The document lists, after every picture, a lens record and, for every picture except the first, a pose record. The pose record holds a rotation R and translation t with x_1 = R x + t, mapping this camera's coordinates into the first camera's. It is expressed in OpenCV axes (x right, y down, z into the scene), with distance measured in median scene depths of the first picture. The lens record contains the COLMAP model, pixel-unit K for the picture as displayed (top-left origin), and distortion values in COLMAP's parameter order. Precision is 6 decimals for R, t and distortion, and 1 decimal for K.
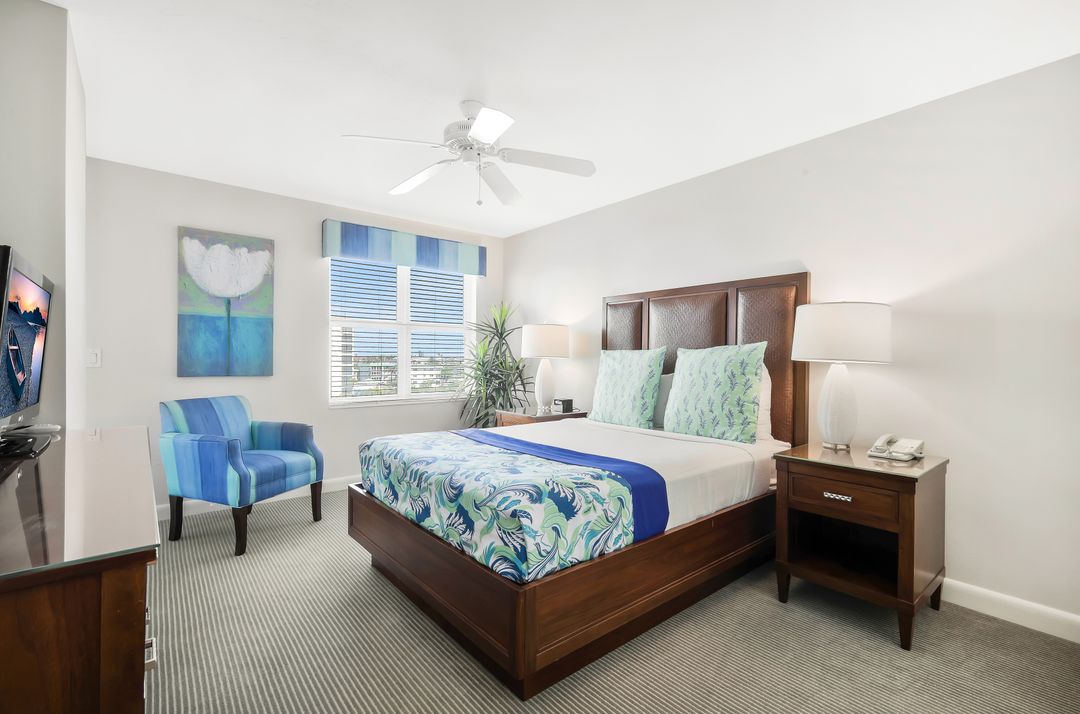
lens RADIAL K [[478.5, 0, 540.0], [0, 478.5, 357.0], [0, 0, 1]] dist [0.009100, 0.000168]
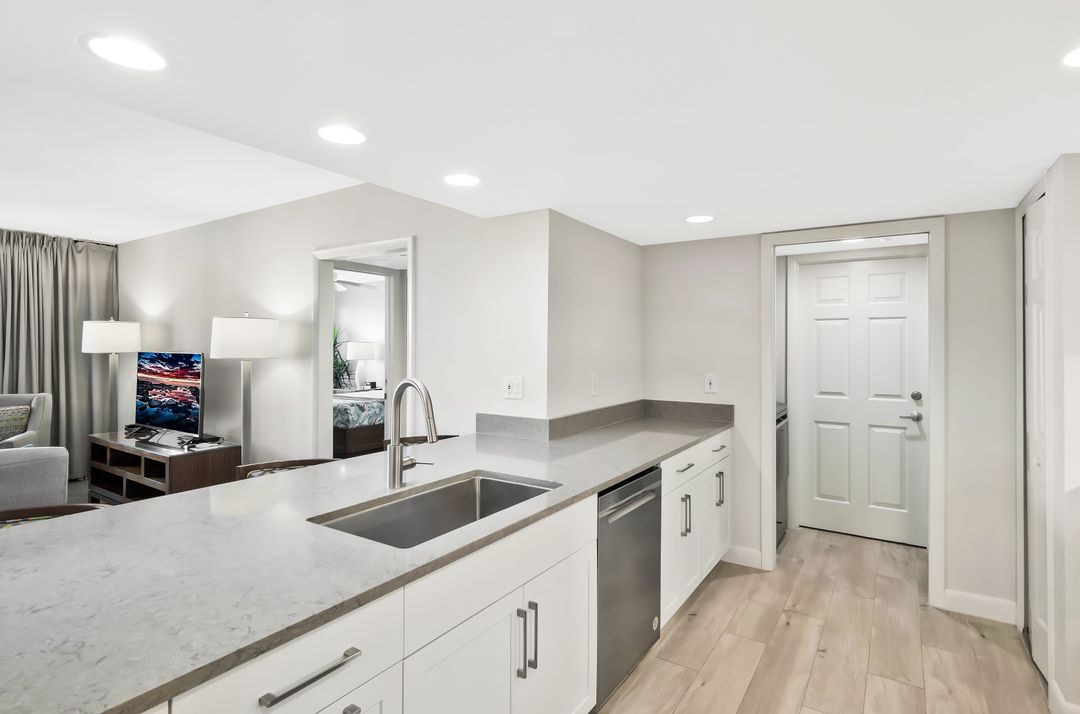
lens RADIAL K [[547.3, 0, 541.1], [0, 547.3, 345.9], [0, 0, 1]] dist [0.001173, 0.000581]
pose [[0.954630, -0.002153, 0.297788, 0.107935], [0.002579, 0.999996, -0.001037, -0.113306], [-0.297784, 0.001758, 0.954632, -2.871274]]
